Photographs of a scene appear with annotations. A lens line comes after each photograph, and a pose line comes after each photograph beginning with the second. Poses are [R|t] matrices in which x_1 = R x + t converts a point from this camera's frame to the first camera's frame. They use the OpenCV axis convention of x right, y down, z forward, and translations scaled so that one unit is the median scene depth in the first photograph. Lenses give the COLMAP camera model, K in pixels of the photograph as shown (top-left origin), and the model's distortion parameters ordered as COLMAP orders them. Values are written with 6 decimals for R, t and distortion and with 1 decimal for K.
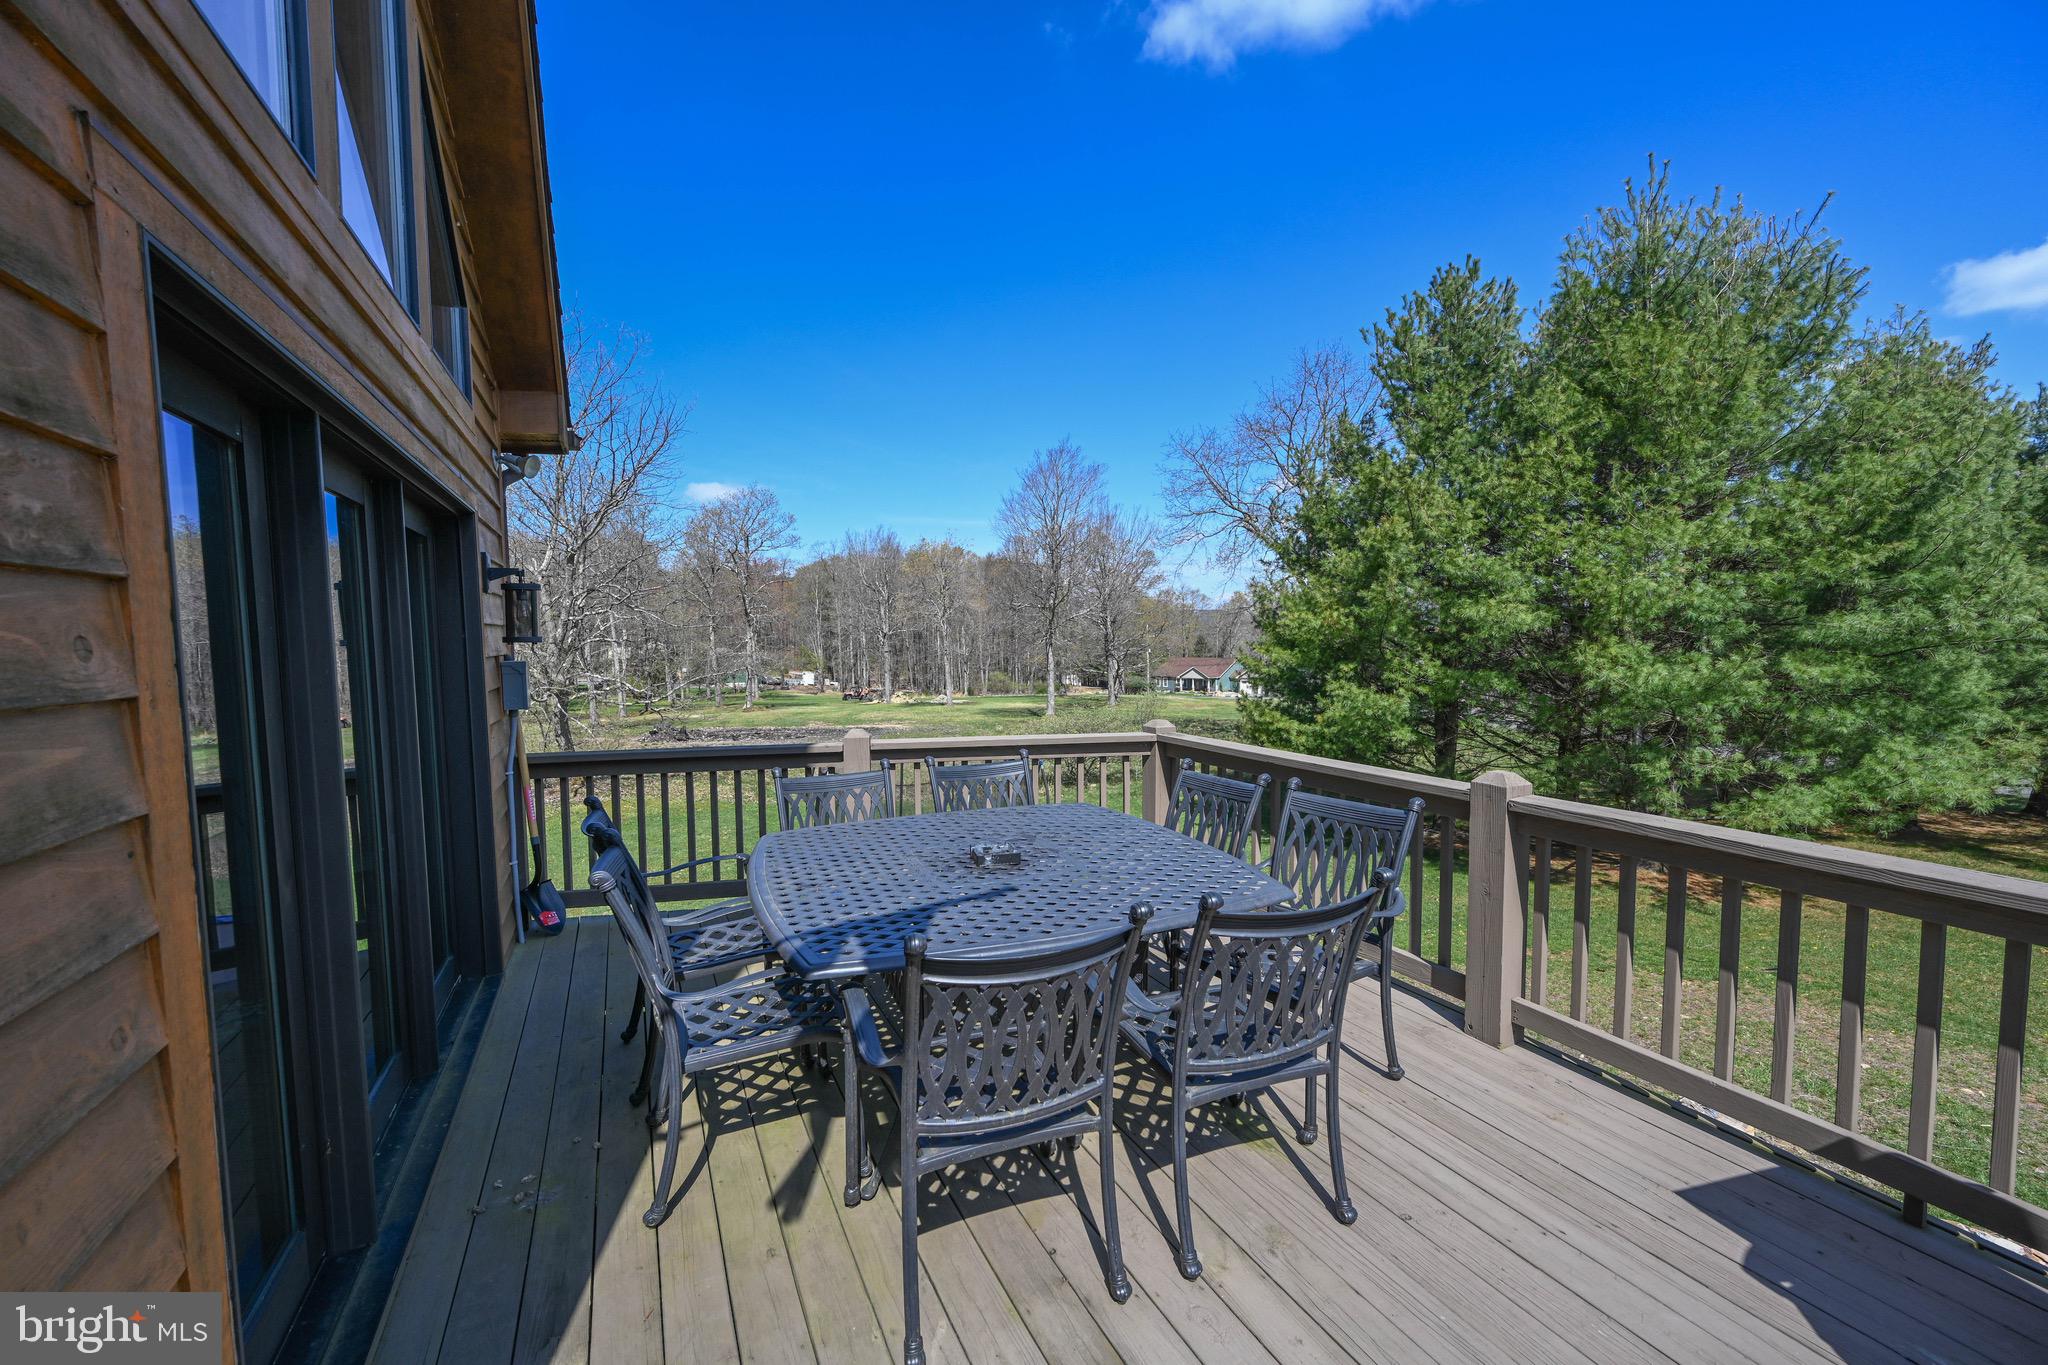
lens RADIAL K [[809.0, 0, 1014.8], [0, 809.0, 682.6], [0, 0, 1]] dist [-0.001424, 0.000070]
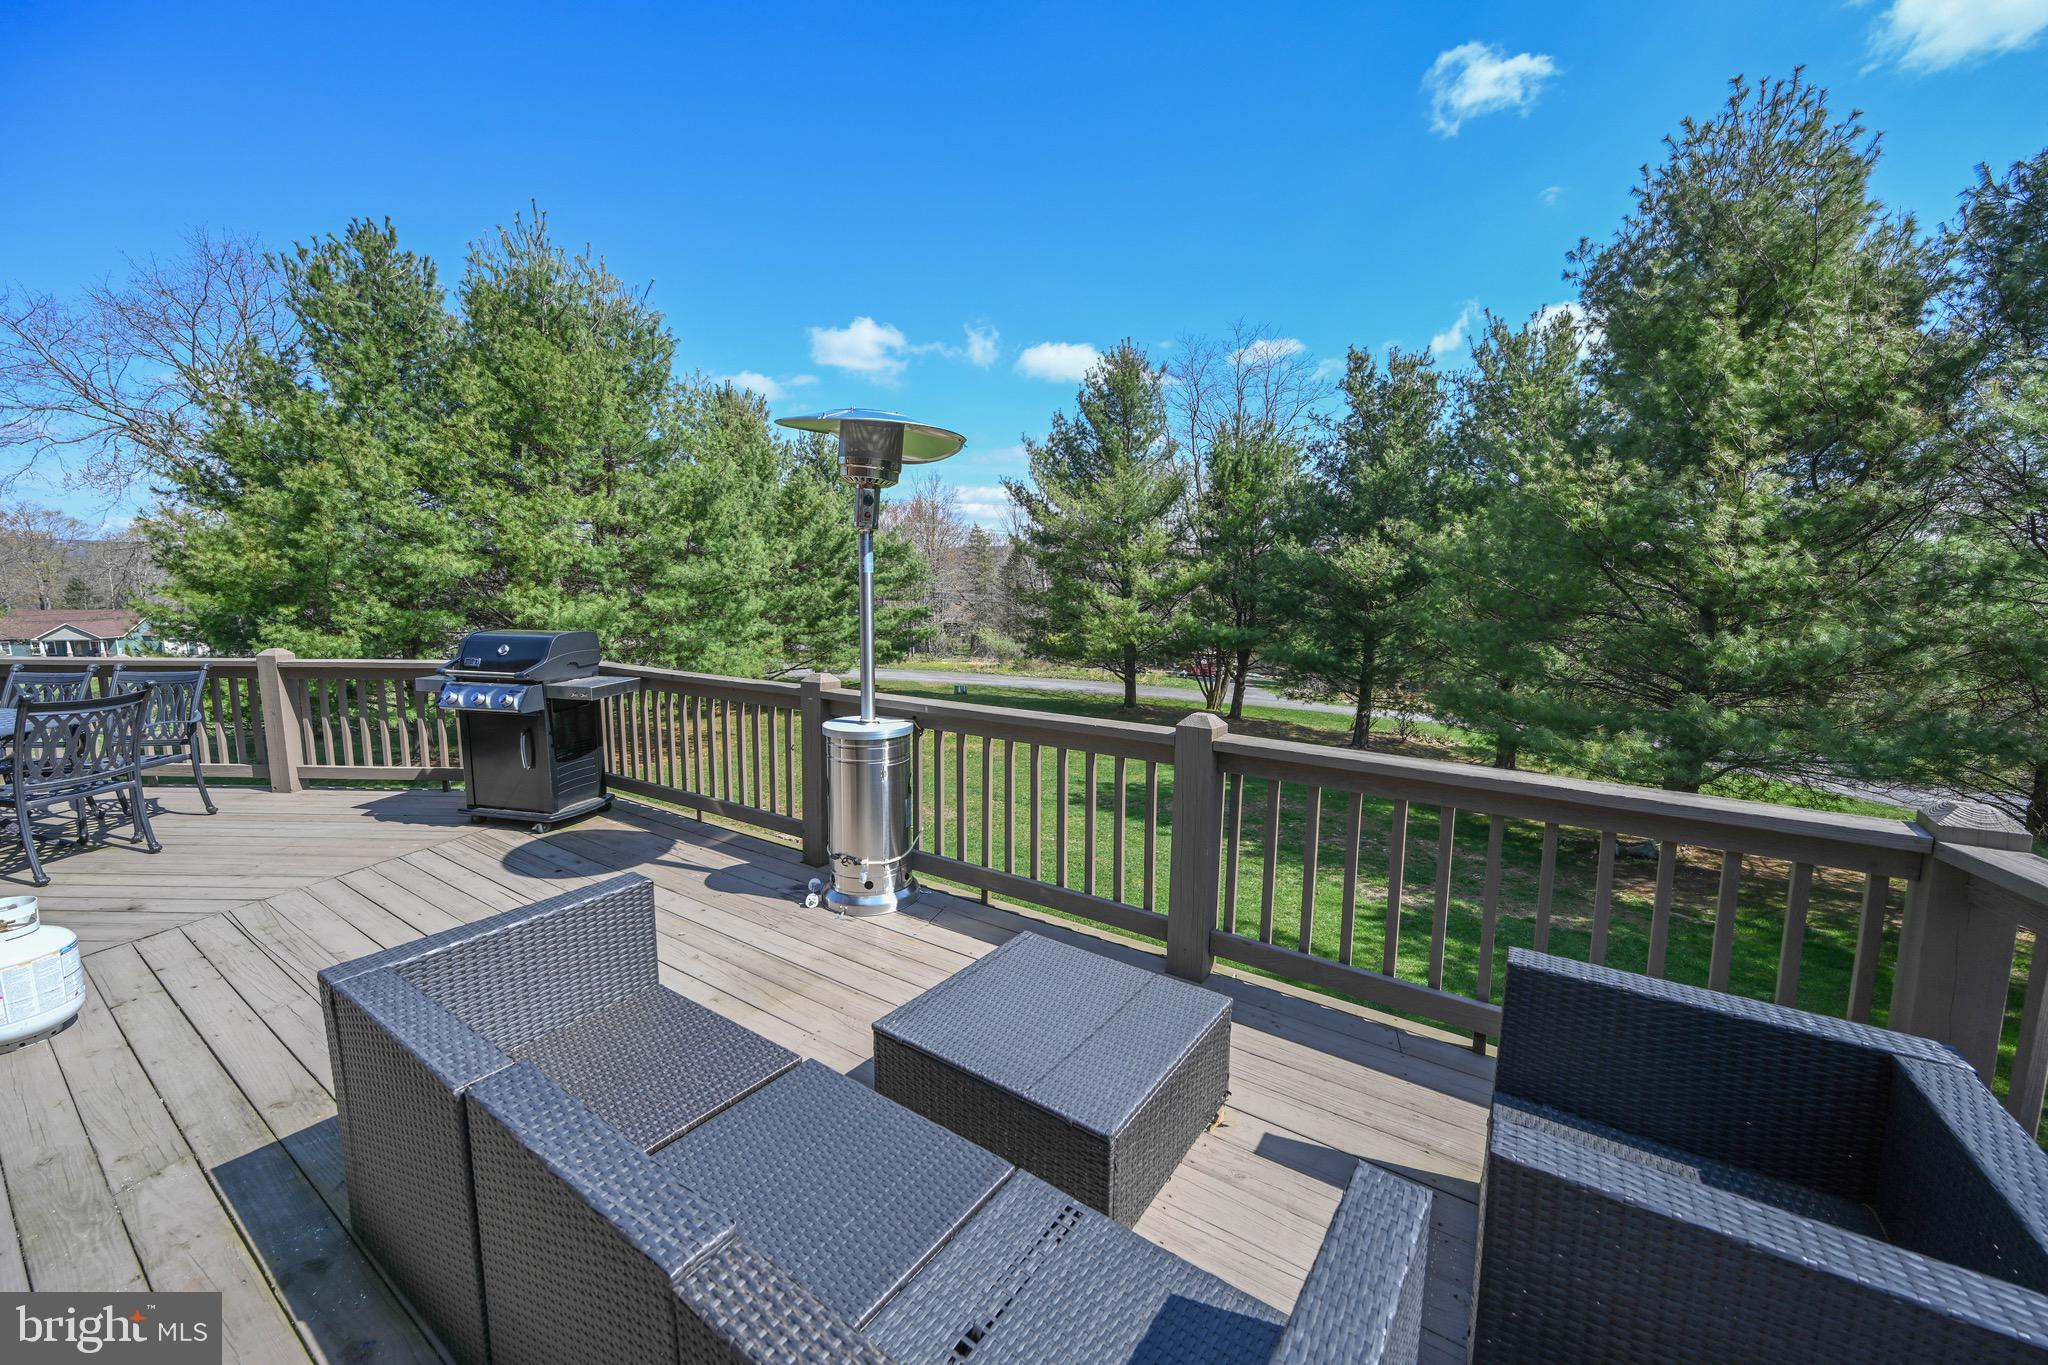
lens RADIAL K [[809.0, 0, 1014.8], [0, 809.0, 682.6], [0, 0, 1]] dist [-0.001424, 0.000070]
pose [[0.470689, -0.101216, 0.876474, -0.044298], [0.042625, 0.994847, 0.091995, 0.015847], [-0.881269, -0.005941, 0.472578, -0.255290]]
